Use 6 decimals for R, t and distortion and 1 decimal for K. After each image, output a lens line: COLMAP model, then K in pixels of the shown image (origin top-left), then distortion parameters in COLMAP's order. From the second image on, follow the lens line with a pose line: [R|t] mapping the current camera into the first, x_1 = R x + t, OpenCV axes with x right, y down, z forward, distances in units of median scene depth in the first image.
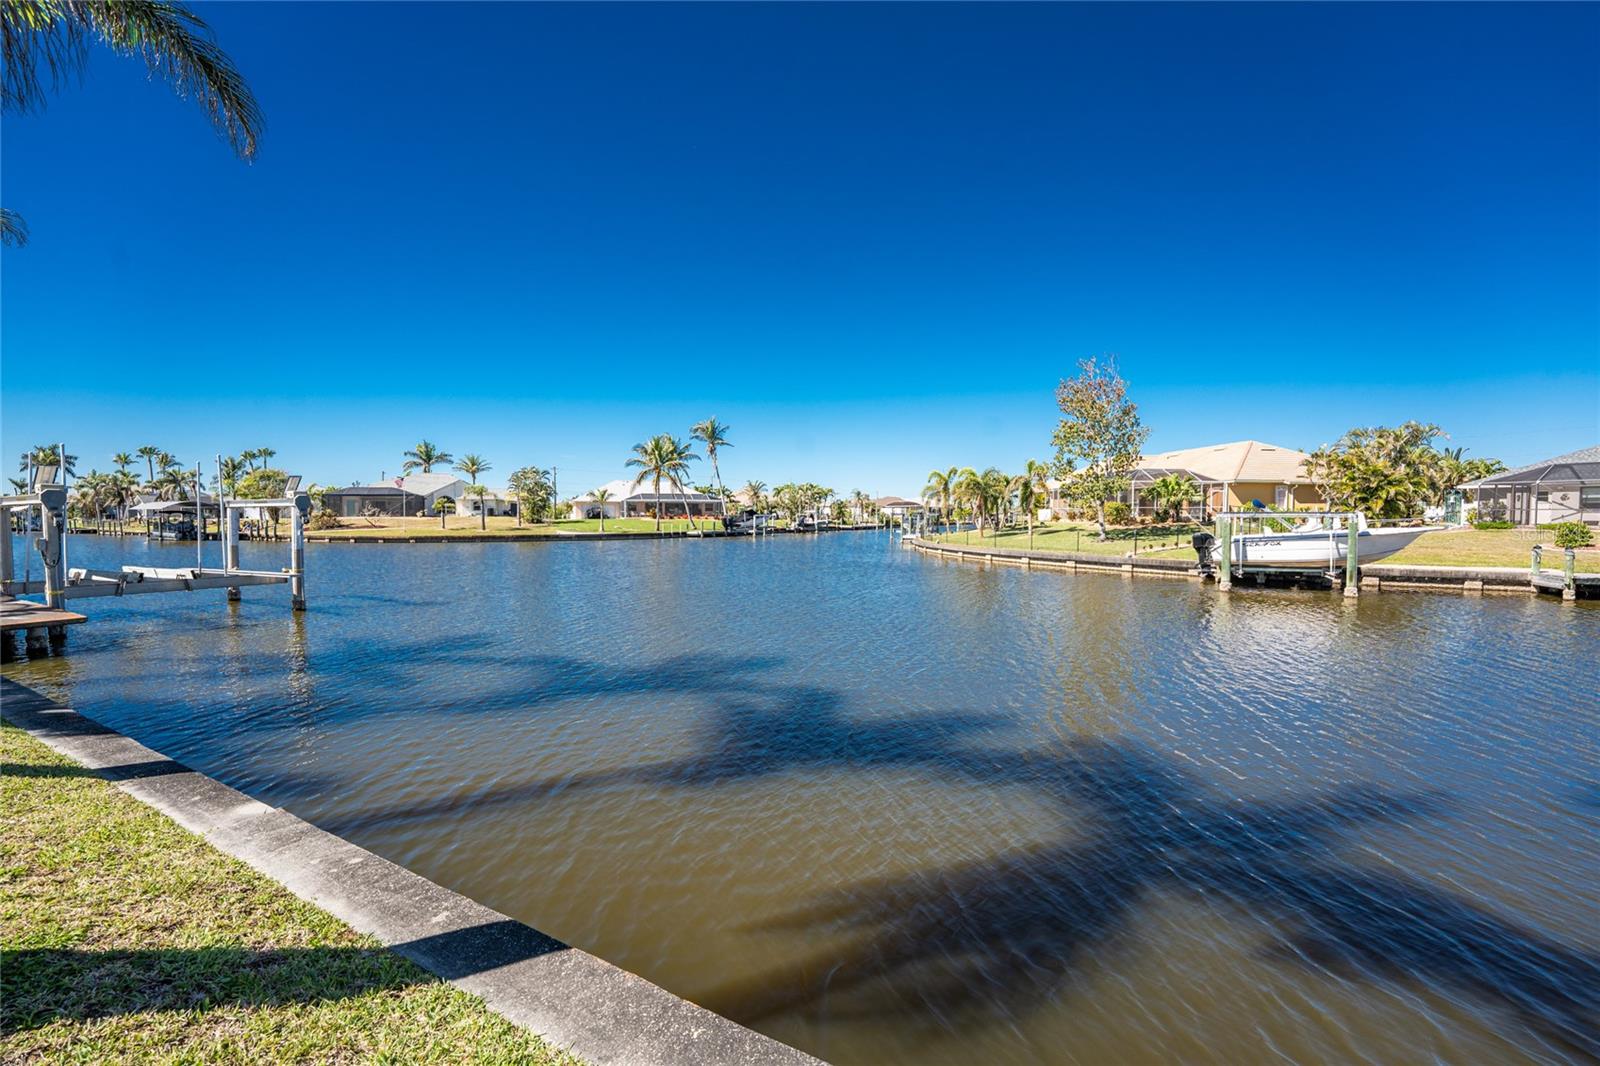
lens RADIAL K [[655.1, 0, 800.2], [0, 655.1, 537.1], [0, 0, 1]] dist [-0.024470, 0.000362]
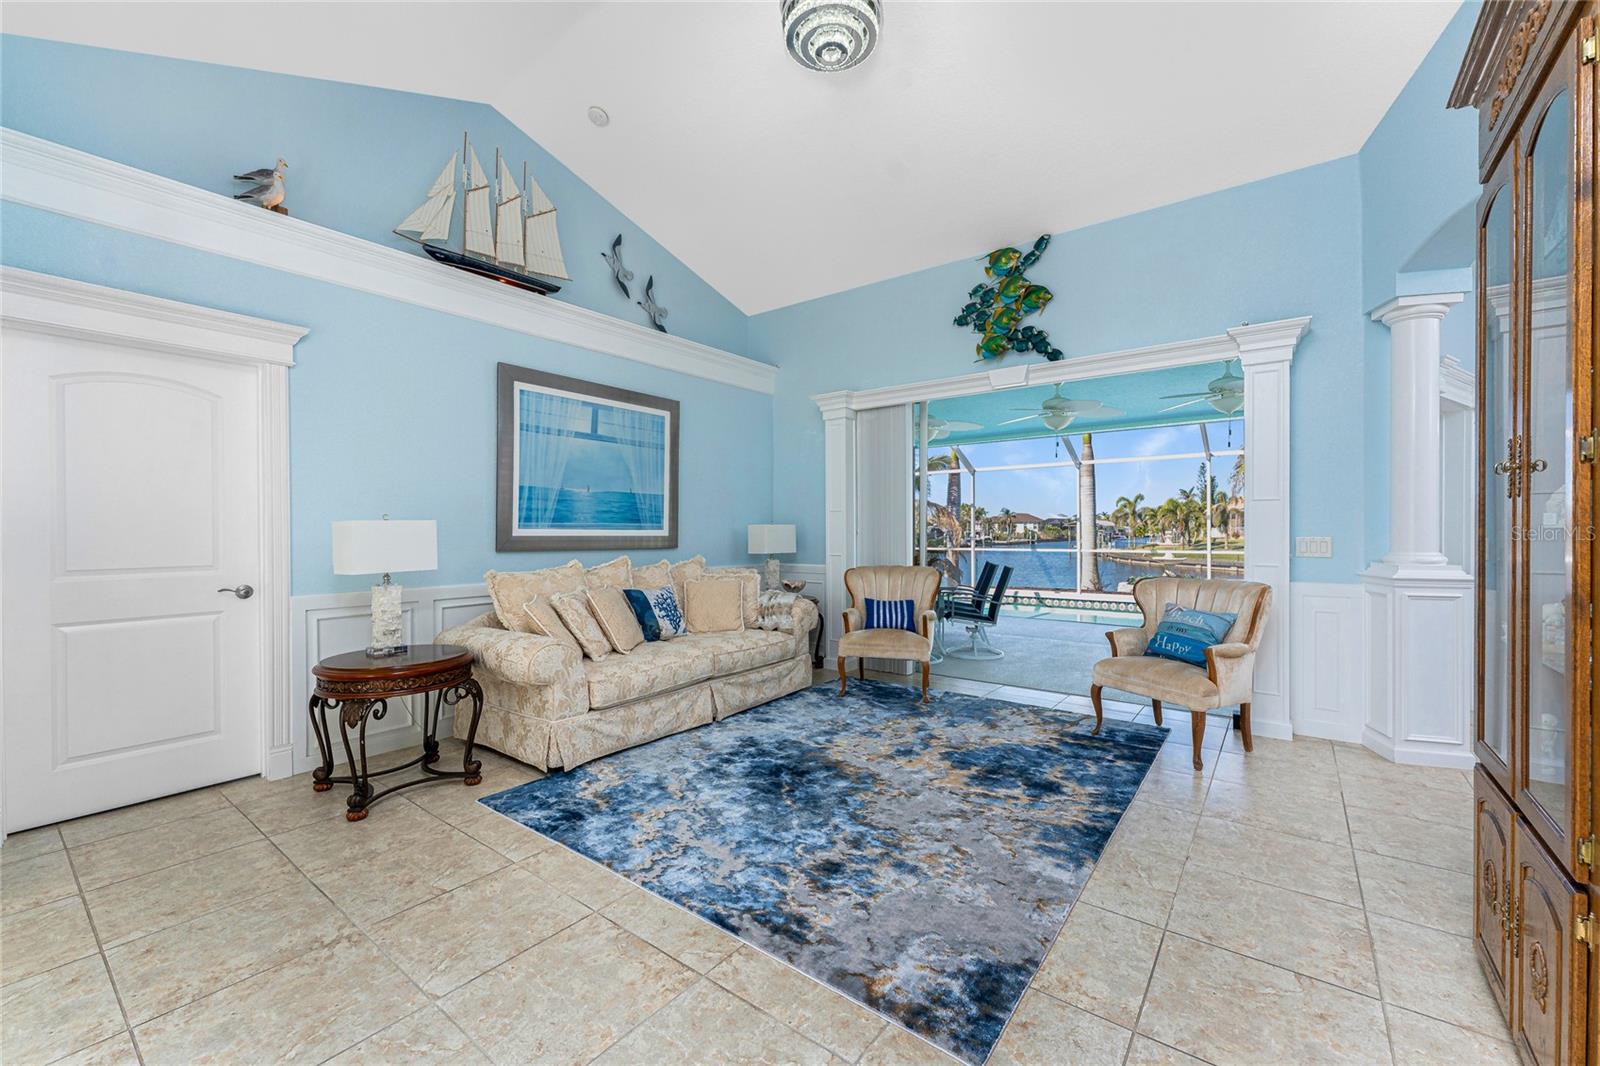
lens RADIAL K [[643.3, 0, 802.3], [0, 643.3, 532.2], [0, 0, 1]] dist [0.000127, 0.000016]
pose [[0.989954, -0.002696, -0.141364, -0.208679], [-0.001462, 0.999570, -0.029299, 0.000269], [0.141382, 0.029211, 0.989524, -0.263908]]
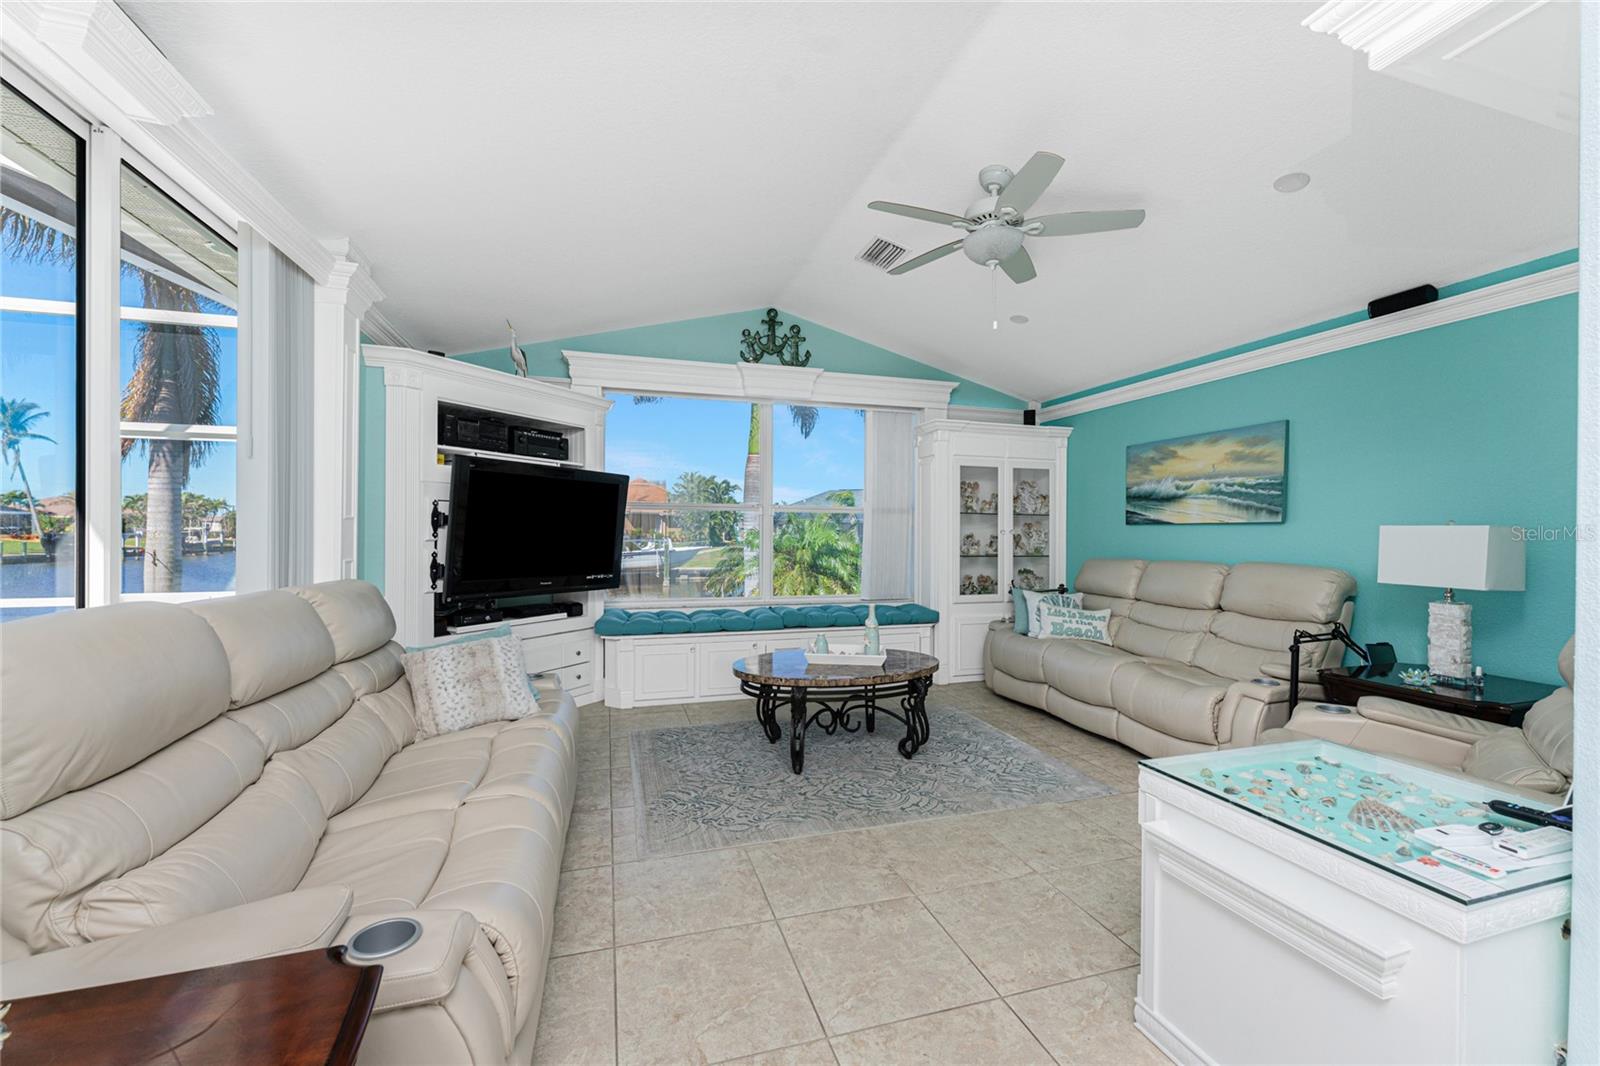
lens RADIAL K [[637.7, 0, 797.6], [0, 637.7, 536.3], [0, 0, 1]] dist [0.000605, 0.000588]
pose [[0.694782, -0.000252, 0.719220, -0.057500], [0.017838, 0.999698, -0.016882, -0.003160], [-0.718999, 0.024559, 0.694577, -0.178401]]
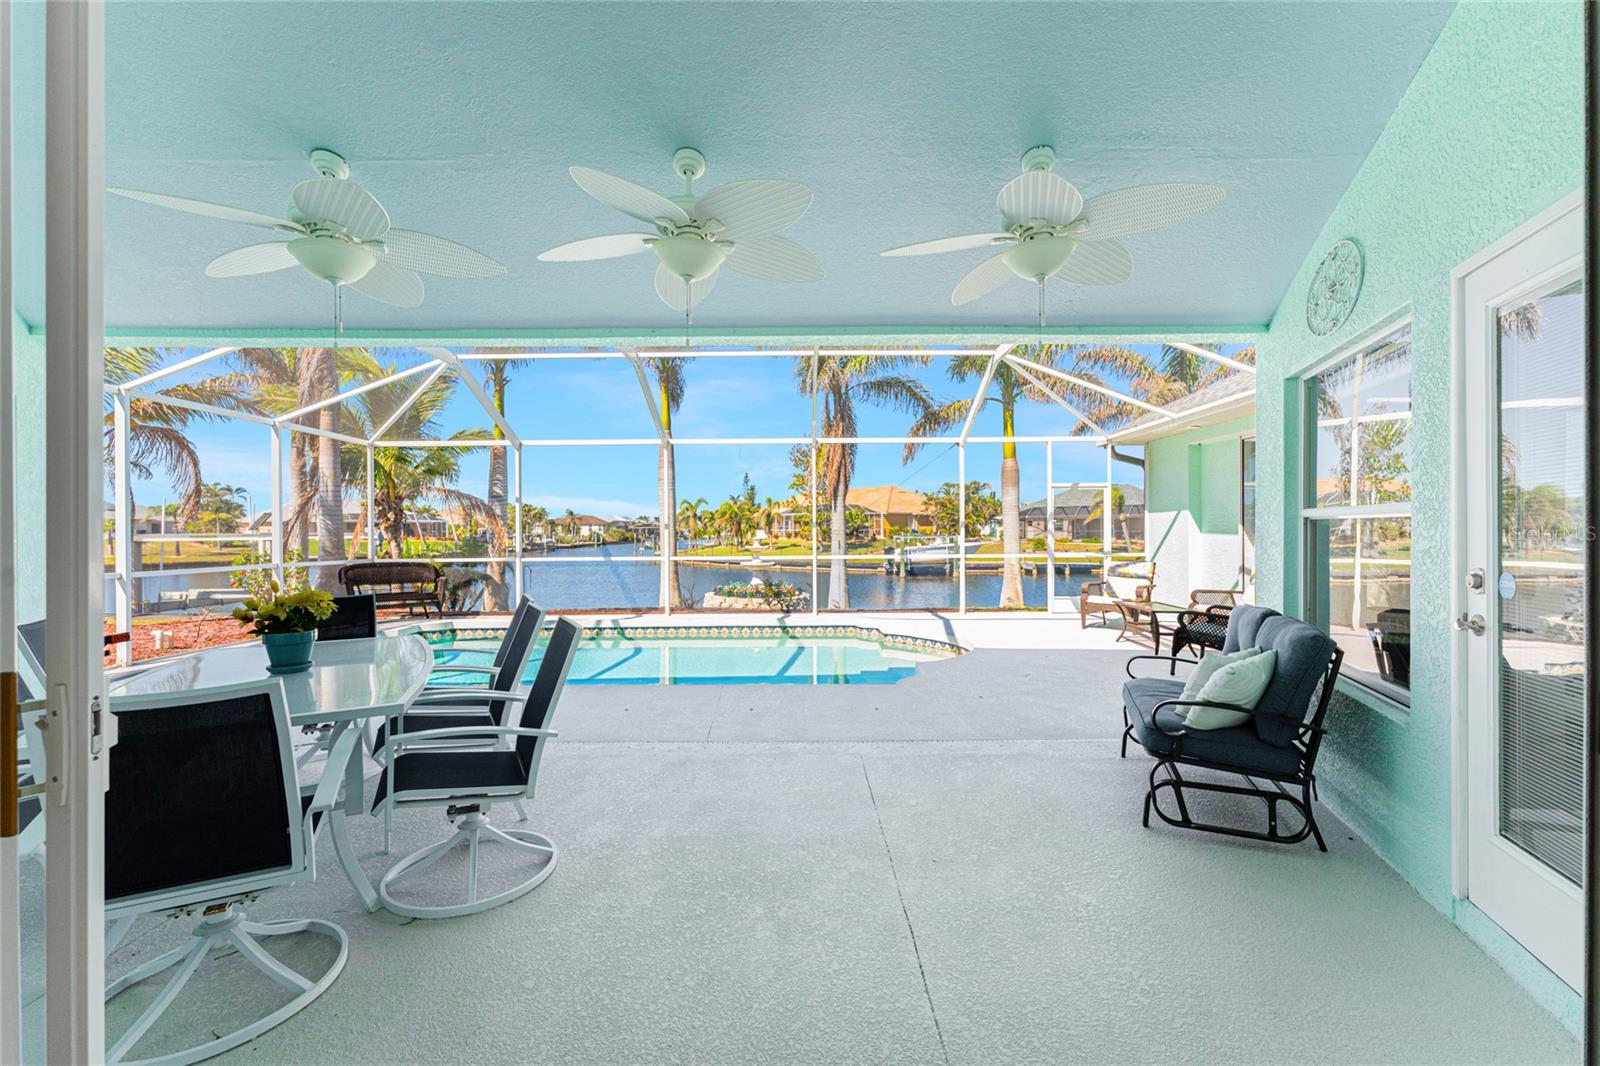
lens RADIAL K [[647.5, 0, 806.8], [0, 647.5, 536.5], [0, 0, 1]] dist [0.002020, -0.000125]
pose [[0.870352, -0.008886, 0.492350, -0.196440], [0.021362, 0.999577, -0.019722, -0.001764], [-0.491967, 0.027683, 0.870174, -0.194032]]
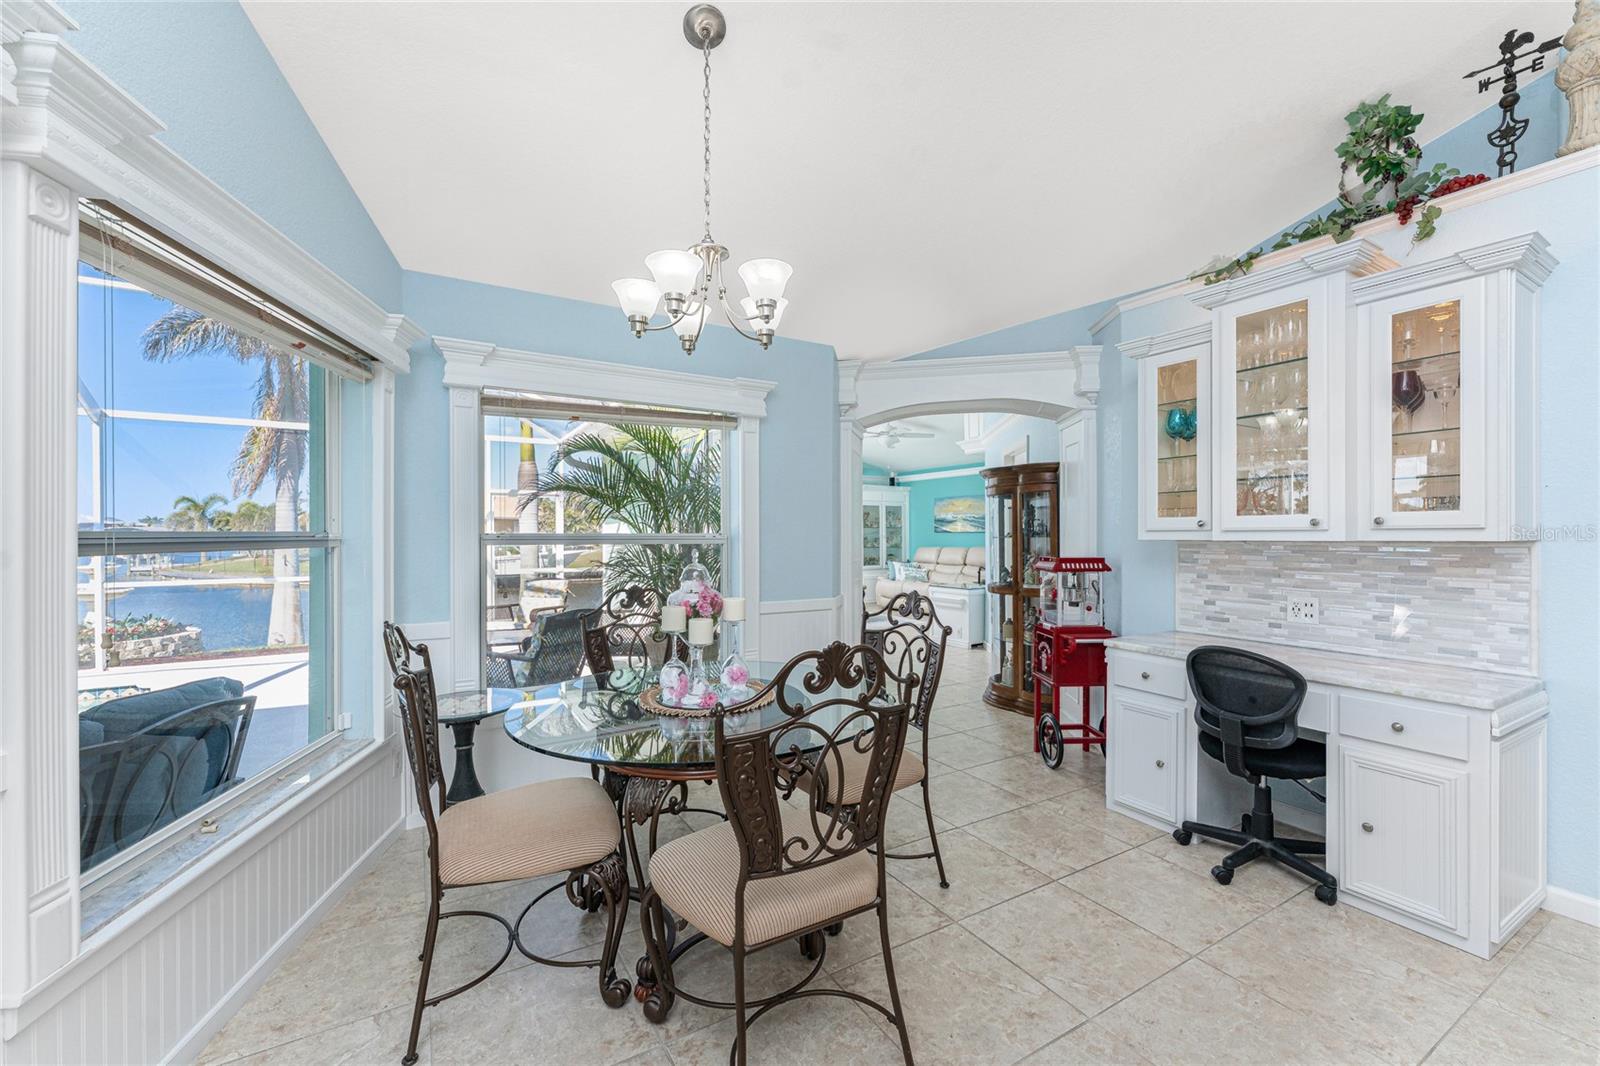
lens RADIAL K [[637.0, 0, 804.4], [0, 637.0, 536.0], [0, 0, 1]] dist [0.003029, 0.000284]
pose [[0.494866, -0.001857, 0.868967, -0.148170], [0.031584, 0.999375, -0.015851, -0.002498], [-0.868395, 0.035290, 0.494616, -0.210409]]
